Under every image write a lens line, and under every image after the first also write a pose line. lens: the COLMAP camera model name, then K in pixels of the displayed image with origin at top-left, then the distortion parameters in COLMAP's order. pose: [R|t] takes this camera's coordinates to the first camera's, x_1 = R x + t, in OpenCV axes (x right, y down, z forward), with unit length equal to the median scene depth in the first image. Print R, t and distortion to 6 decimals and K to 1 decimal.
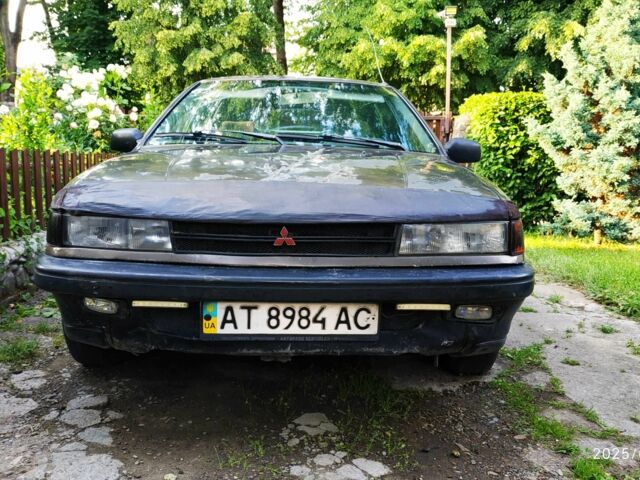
lens RADIAL K [[606.9, 0, 320.0], [0, 606.9, 240.0], [0, 0, 1]] dist [0.123624, -0.250277]
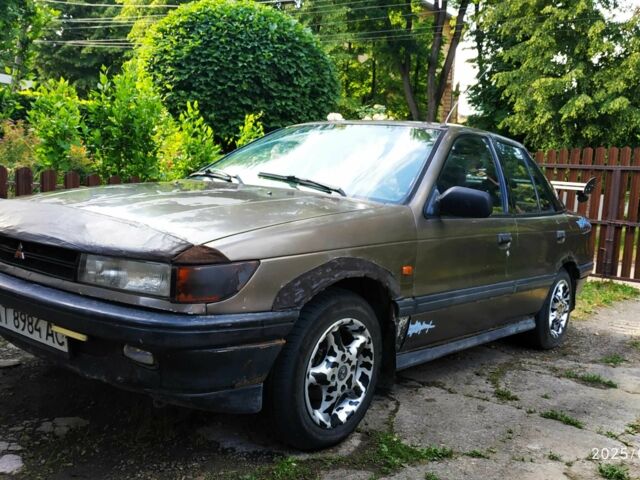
lens RADIAL K [[606.9, 0, 320.0], [0, 606.9, 240.0], [0, 0, 1]] dist [0.123624, -0.250277]
pose [[0.769896, 0.106709, -0.629185, 0.116860], [-0.154643, 0.987732, -0.021709, -0.009189], [0.619149, 0.114013, 0.776953, 0.044280]]
